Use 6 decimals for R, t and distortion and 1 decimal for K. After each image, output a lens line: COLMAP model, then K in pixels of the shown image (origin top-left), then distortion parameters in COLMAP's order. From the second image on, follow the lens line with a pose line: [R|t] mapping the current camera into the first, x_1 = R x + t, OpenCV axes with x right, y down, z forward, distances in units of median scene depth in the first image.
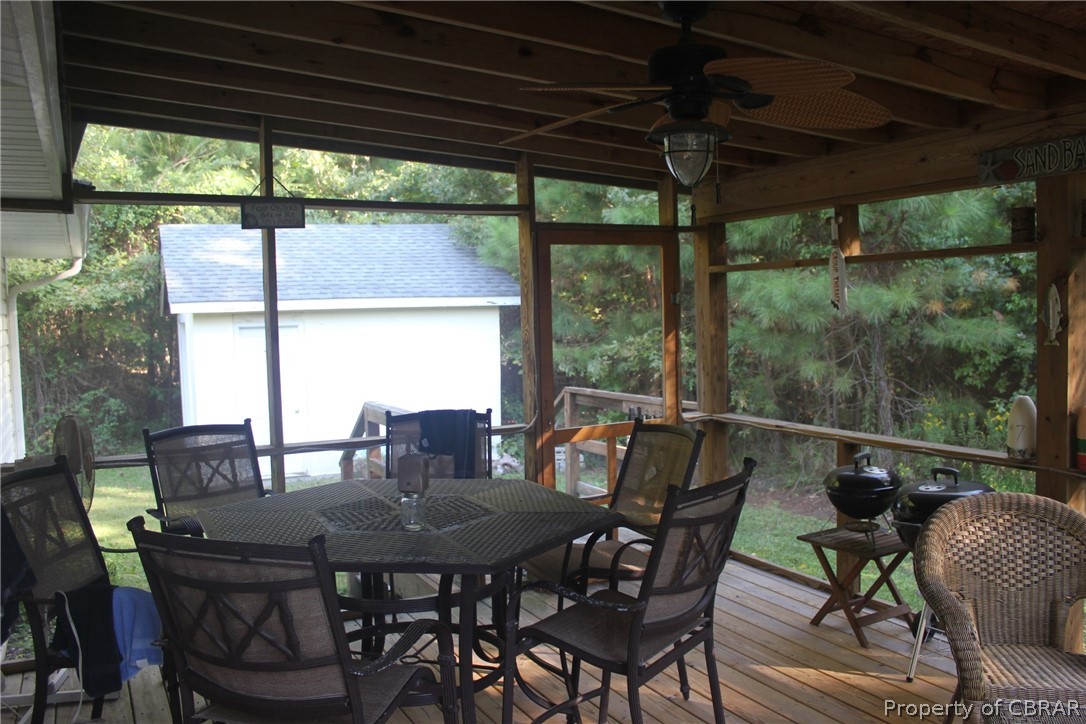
lens RADIAL K [[910.7, 0, 544.0], [0, 910.7, 362.3], [0, 0, 1]] dist [-0.122558, 0.089751]
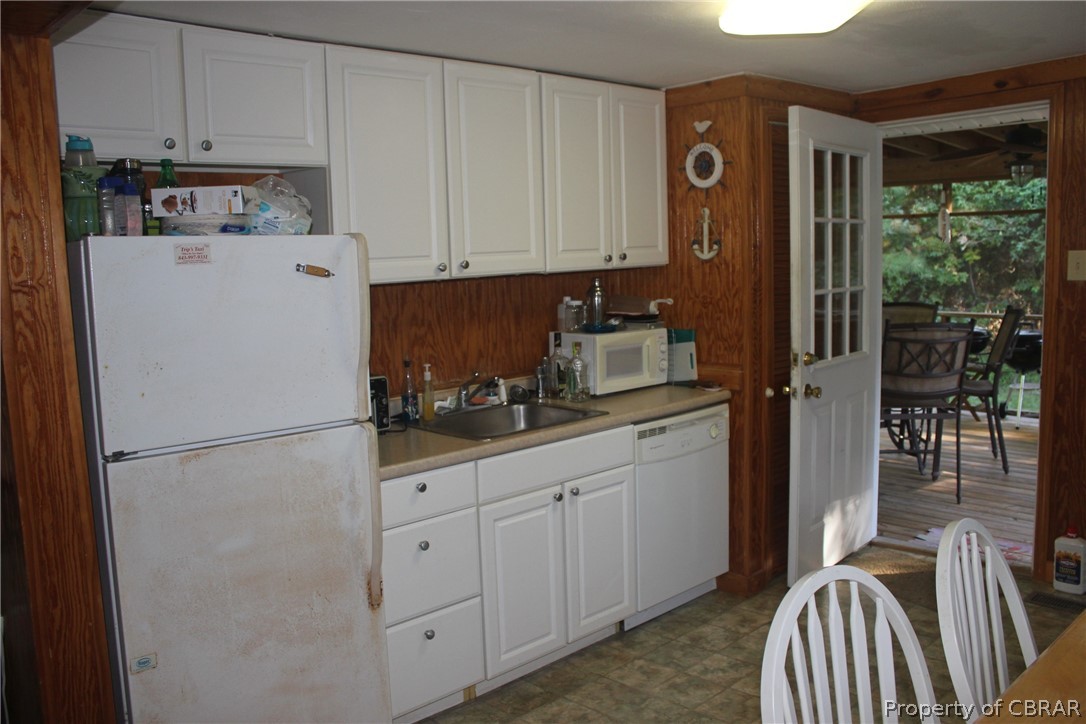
lens RADIAL K [[910.7, 0, 536.5], [0, 910.7, 365.2], [0, 0, 1]] dist [-0.122558, 0.089751]
pose [[0.968900, -0.041438, 0.243957, -0.586438], [0.028062, 0.997919, 0.058053, 0.041755], [-0.245855, -0.049401, 0.968047, -0.352147]]
